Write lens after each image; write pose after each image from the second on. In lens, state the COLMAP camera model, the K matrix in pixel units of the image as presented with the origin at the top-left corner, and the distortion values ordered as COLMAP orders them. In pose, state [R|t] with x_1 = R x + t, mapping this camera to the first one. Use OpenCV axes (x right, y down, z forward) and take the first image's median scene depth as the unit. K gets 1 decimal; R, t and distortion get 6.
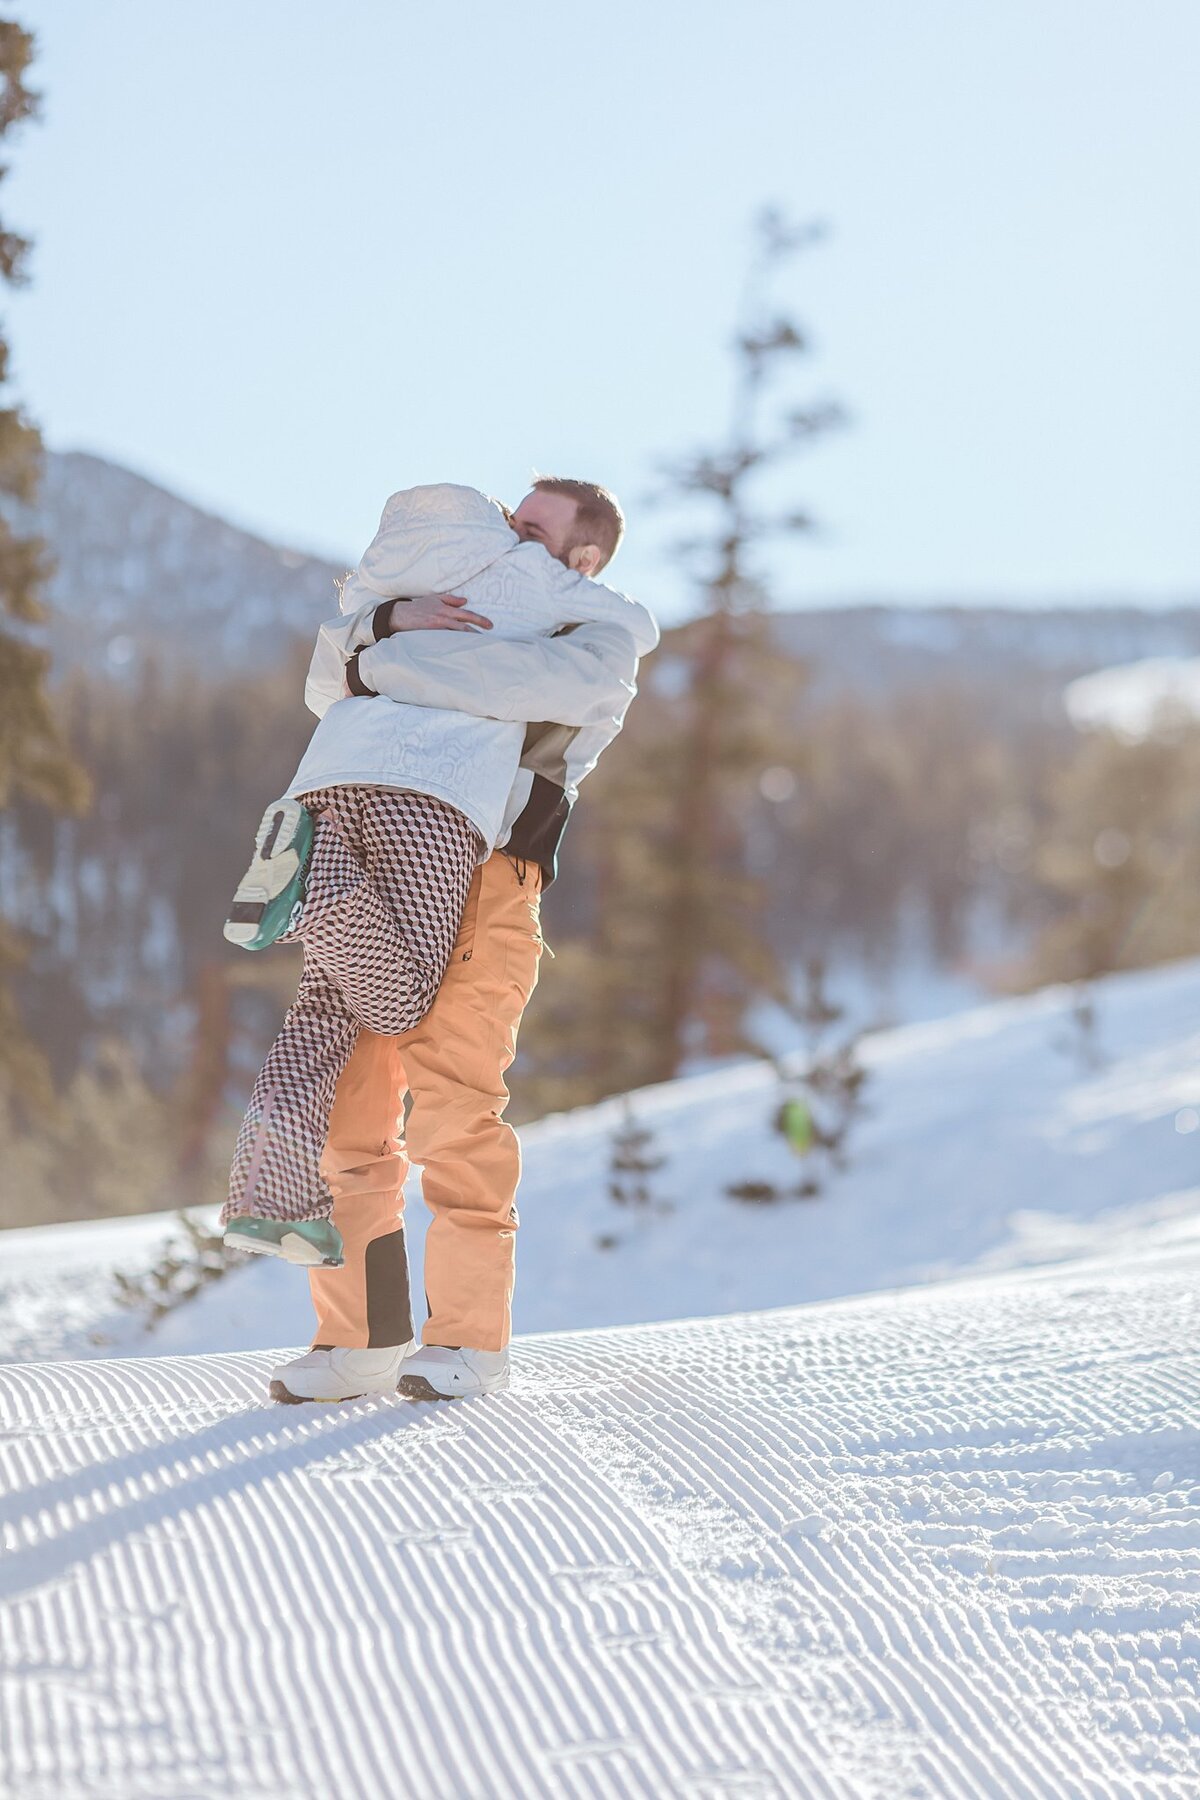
lens RADIAL K [[6703.9, 0, 600.0], [0, 6703.9, 900.0], [0, 0, 1]] dist [-0.073918, -2.251353]
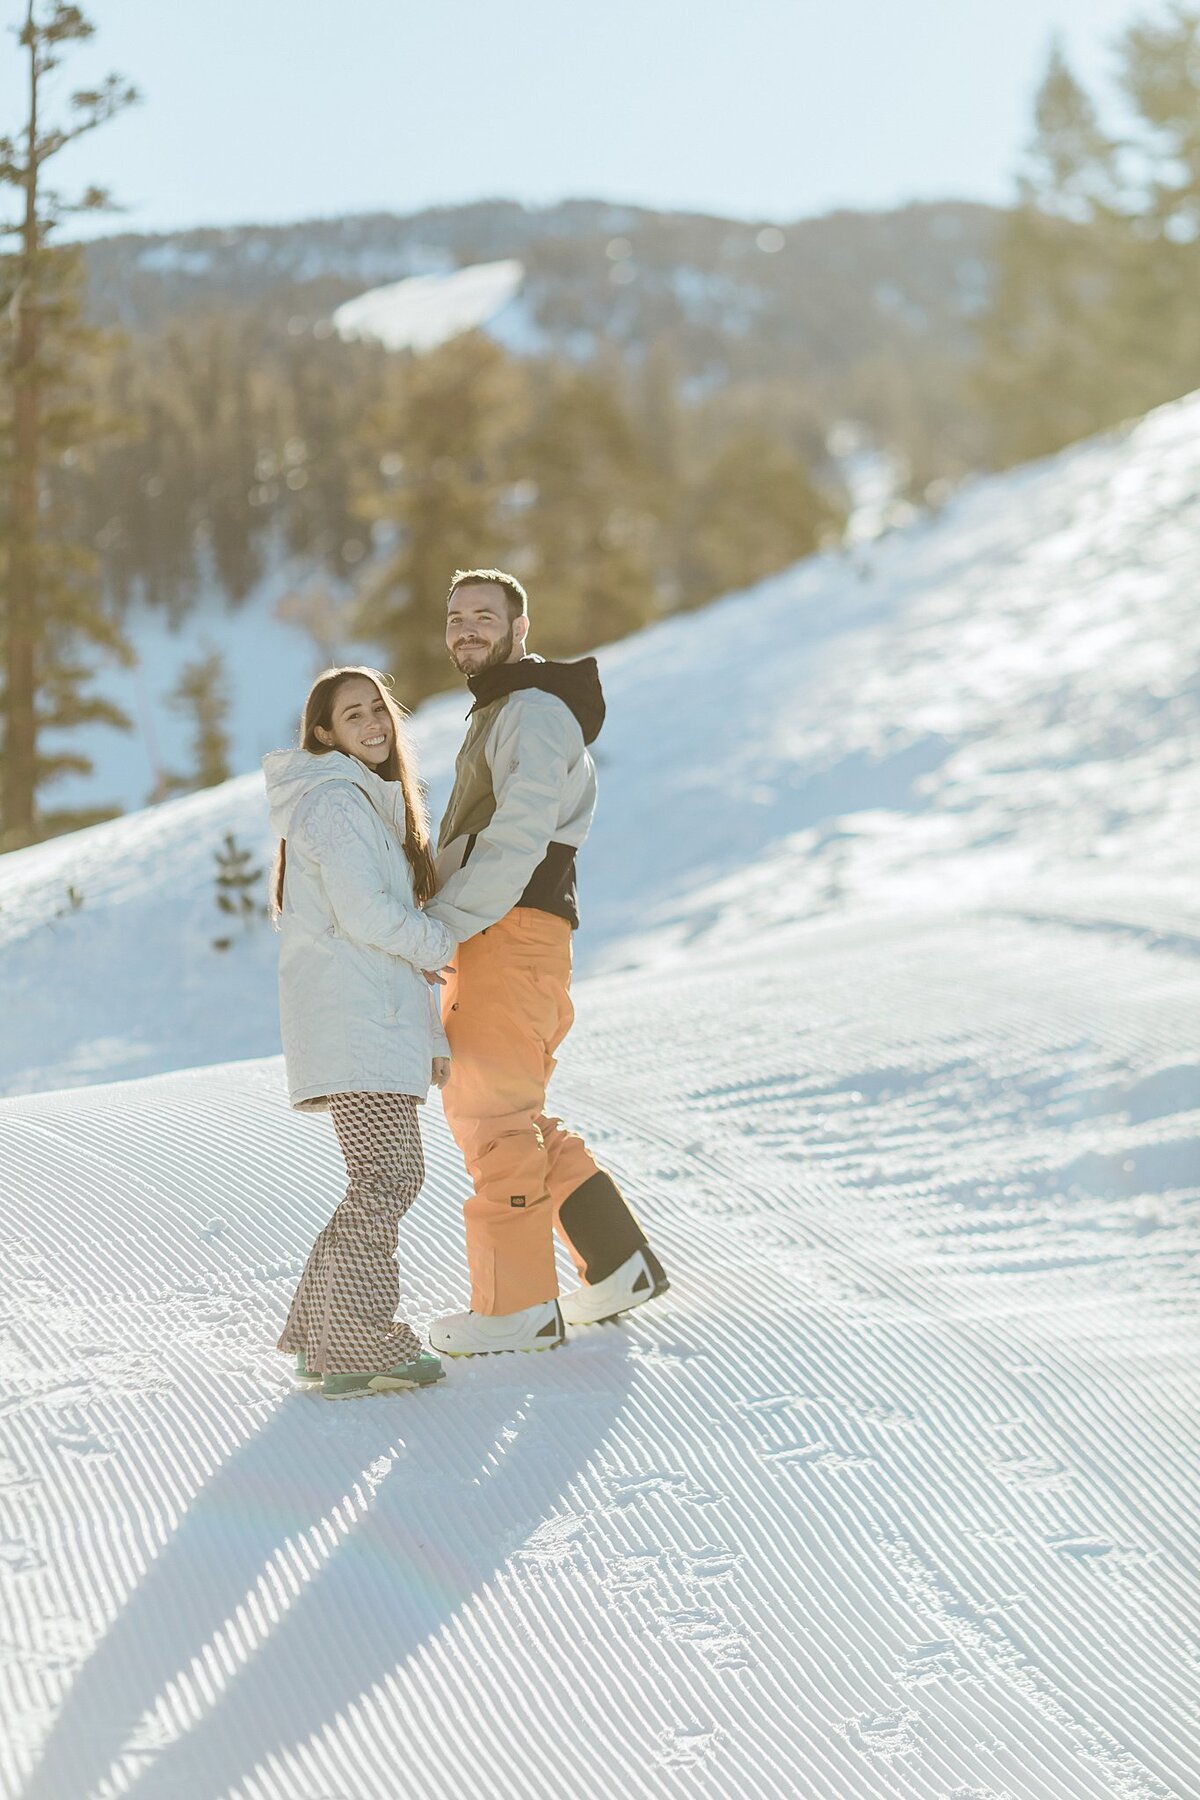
lens RADIAL K [[6686.9, 0, 600.0], [0, 6686.9, 900.0], [0, 0, 1]] dist [-0.091756, -1.310263]
pose [[0.989725, -0.100618, 0.101589, -0.158724], [0.094750, 0.993629, 0.061032, -0.075310], [-0.107083, -0.050779, 0.992953, -0.689819]]
